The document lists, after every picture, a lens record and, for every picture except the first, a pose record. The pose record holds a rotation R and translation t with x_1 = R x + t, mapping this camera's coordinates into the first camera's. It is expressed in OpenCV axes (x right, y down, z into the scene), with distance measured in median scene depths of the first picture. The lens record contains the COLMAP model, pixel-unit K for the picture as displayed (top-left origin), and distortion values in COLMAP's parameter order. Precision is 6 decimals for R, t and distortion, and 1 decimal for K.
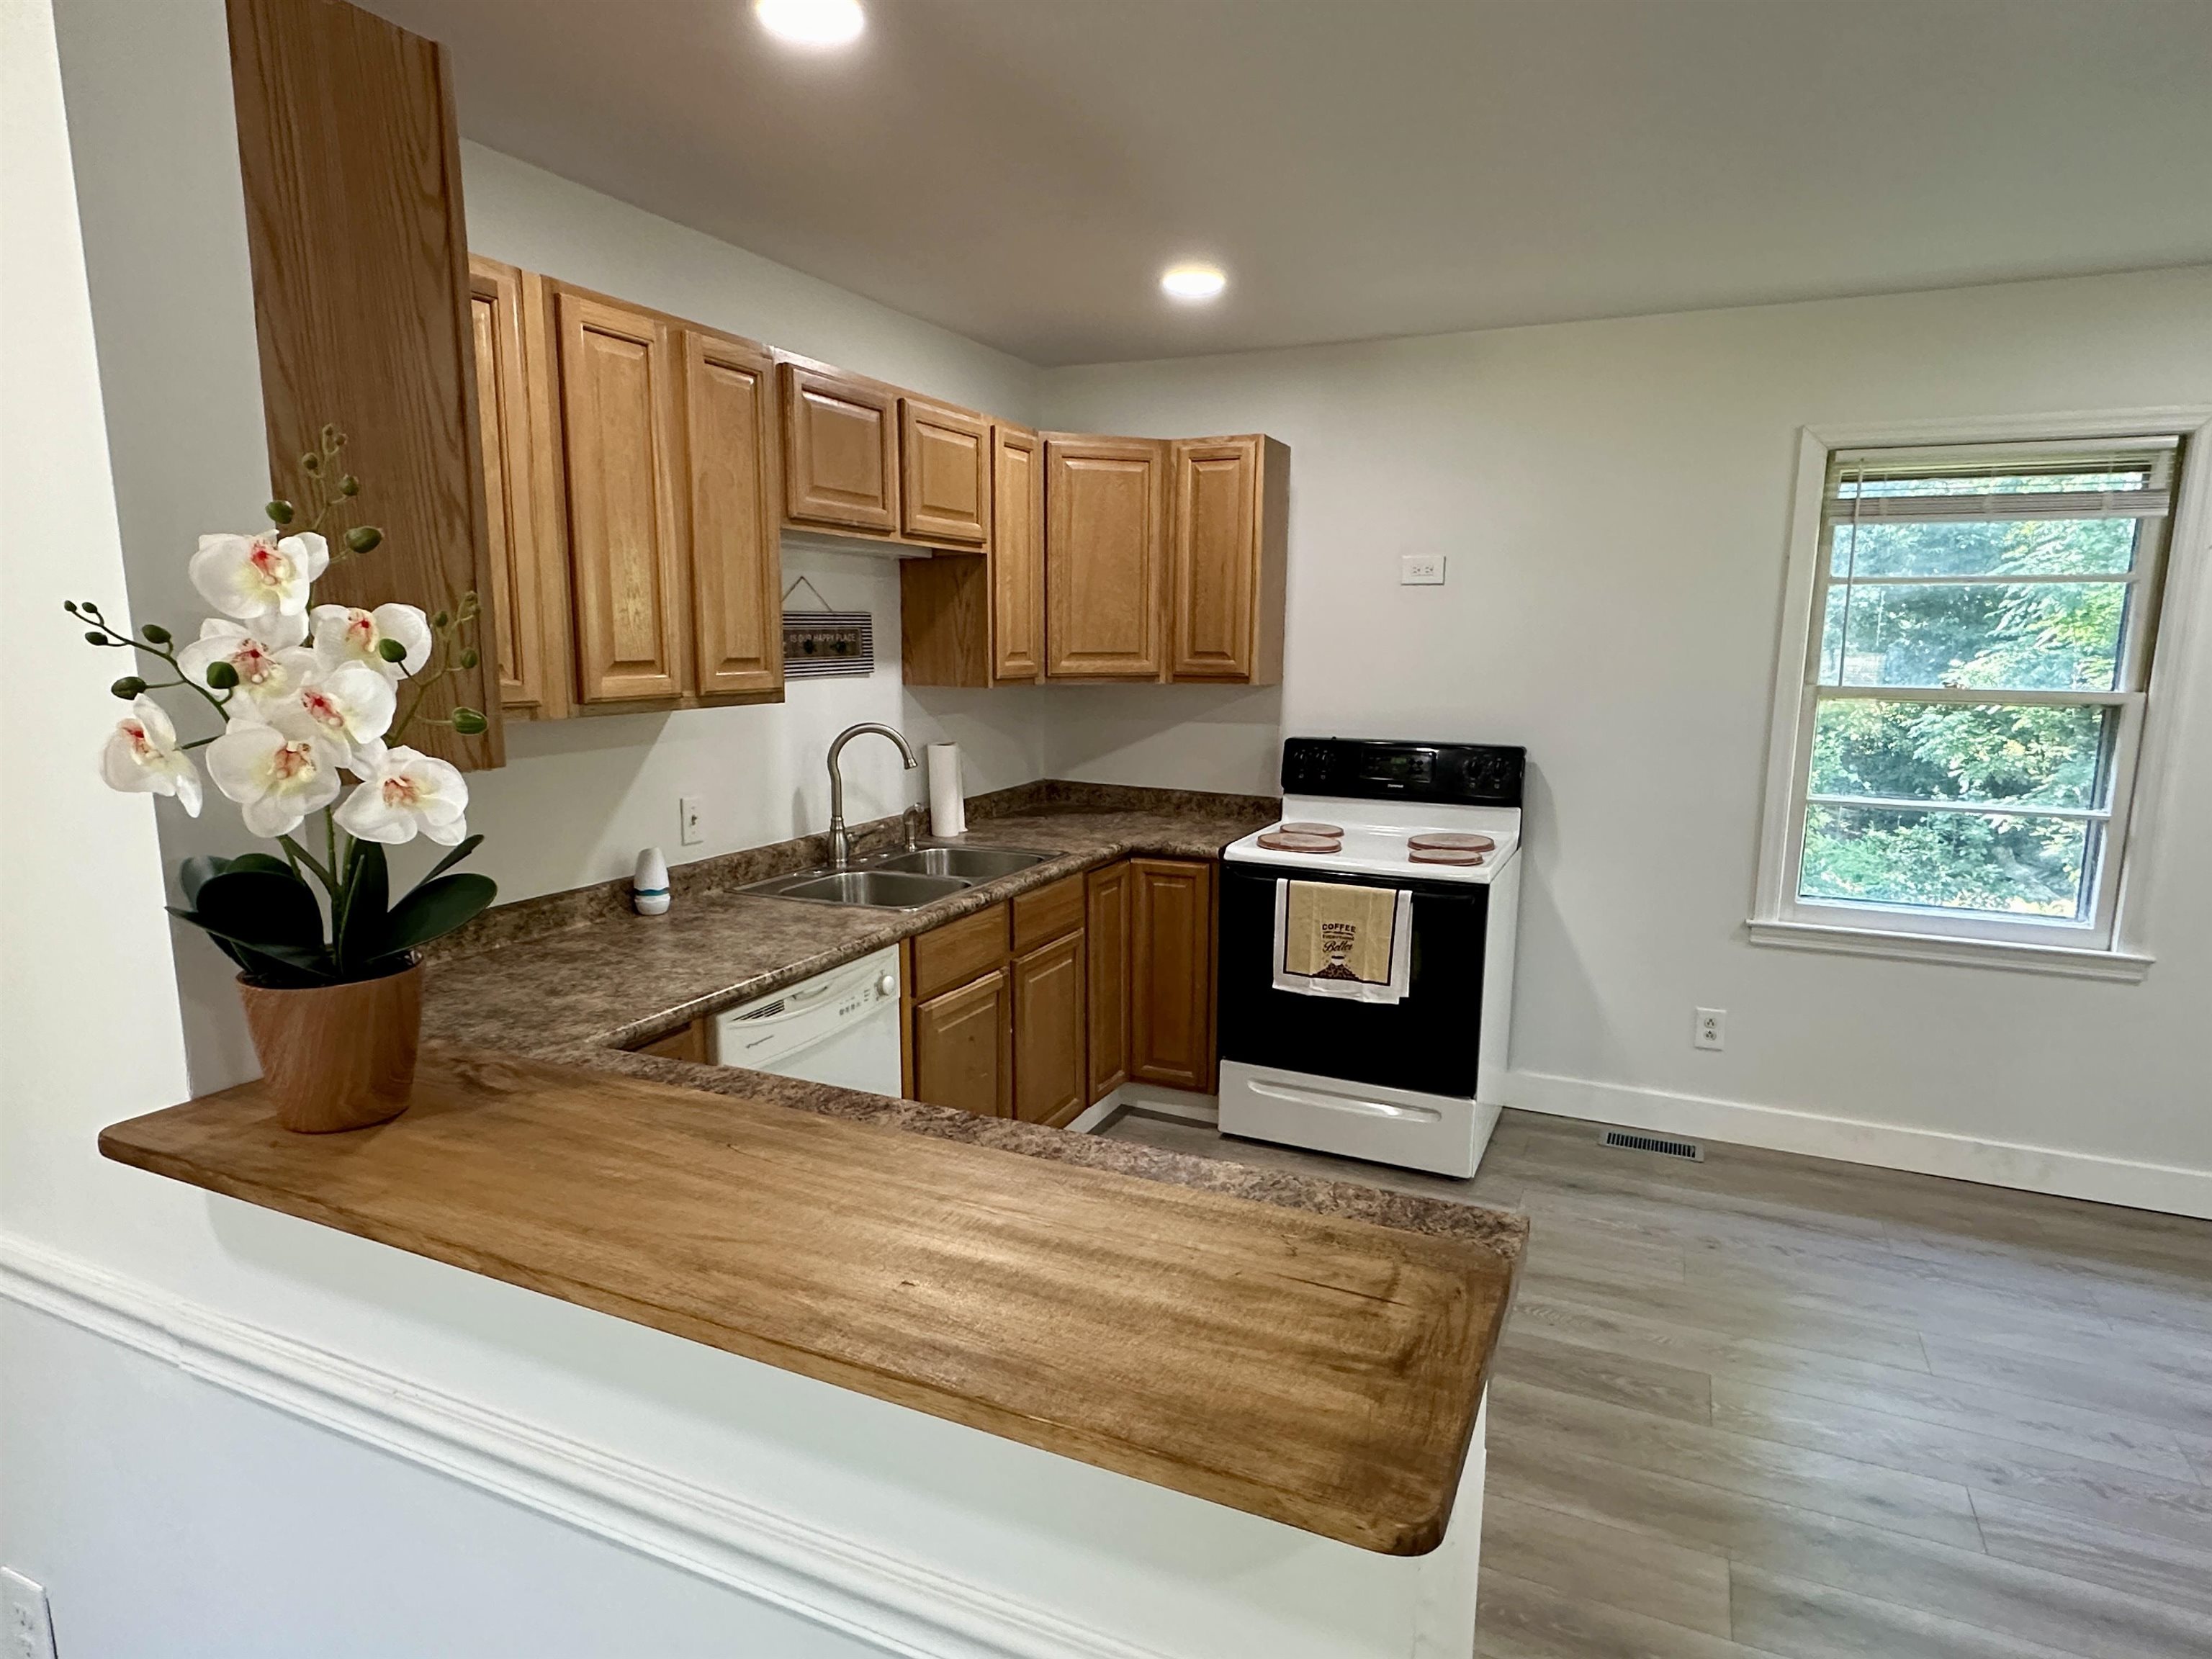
lens RADIAL K [[1270.2, 0, 1094.8], [0, 1270.2, 840.4], [0, 0, 1]] dist [-0.003113, -0.000276]
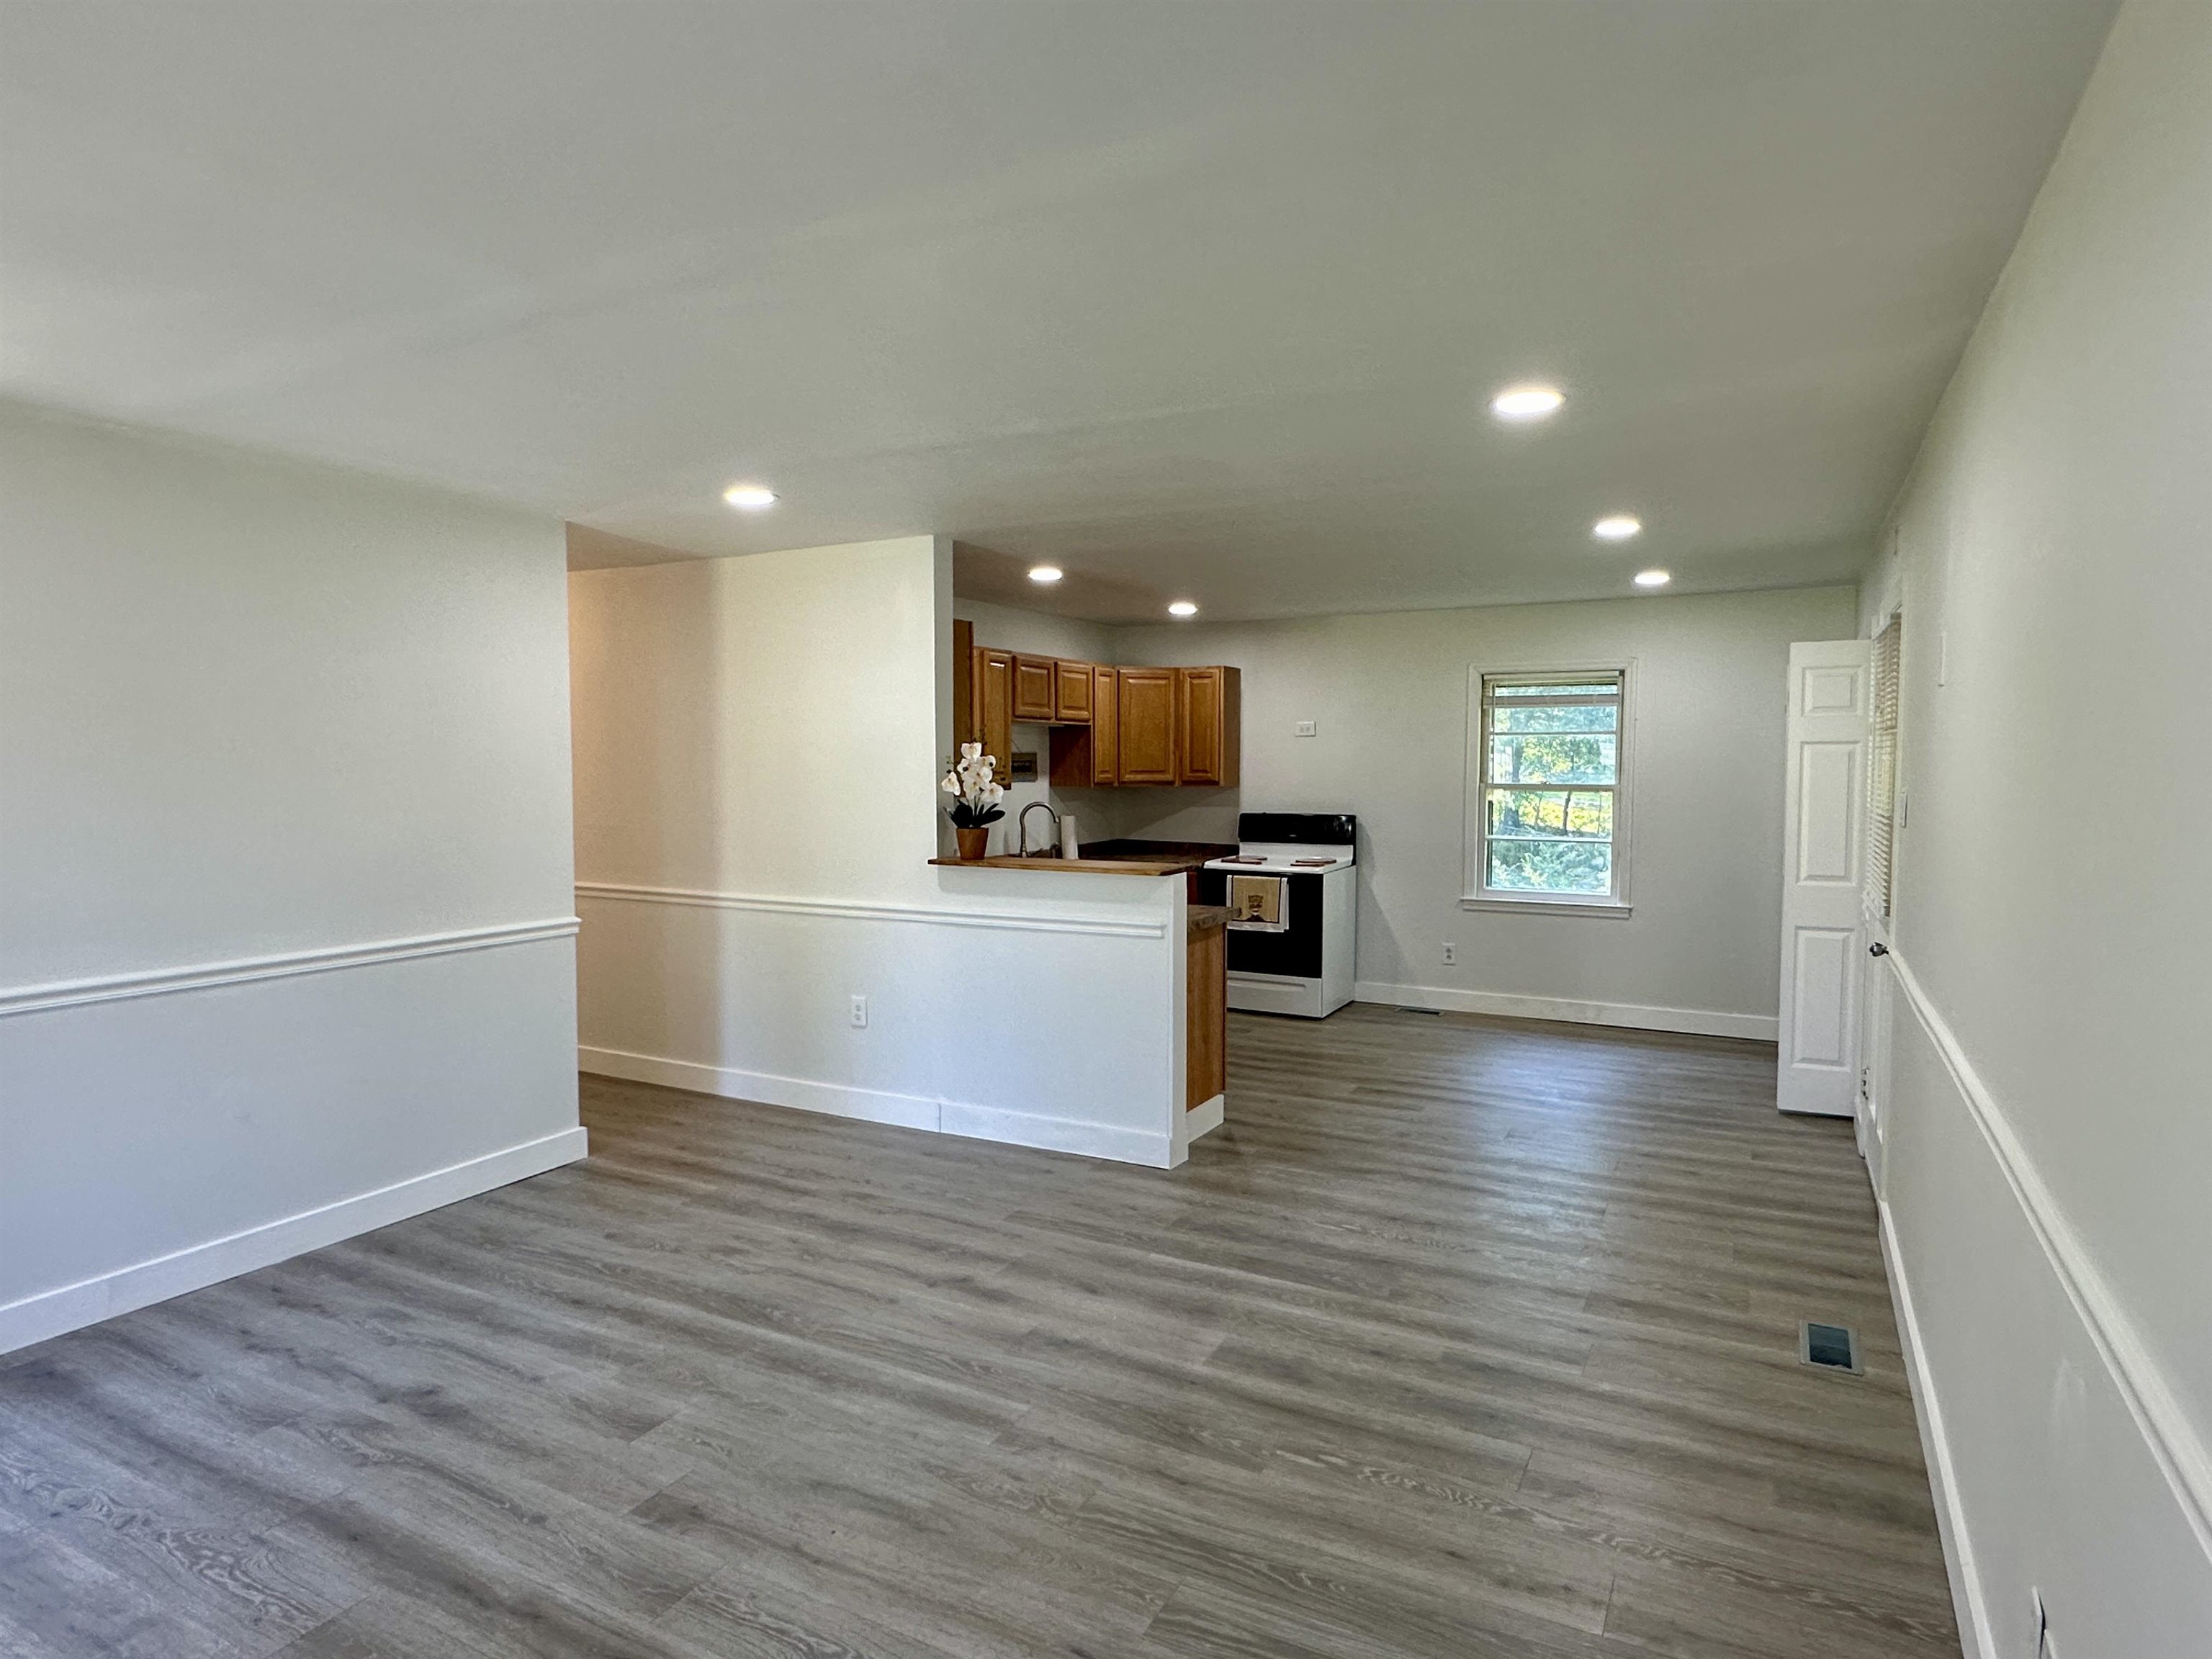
lens RADIAL K [[1270.2, 0, 1094.8], [0, 1270.2, 840.4], [0, 0, 1]] dist [-0.003113, -0.000276]
pose [[0.998222, -0.003166, -0.059516, 0.049543], [-0.002843, 0.994923, -0.100598, 0.186483], [0.059533, 0.100589, 0.993145, -1.123934]]
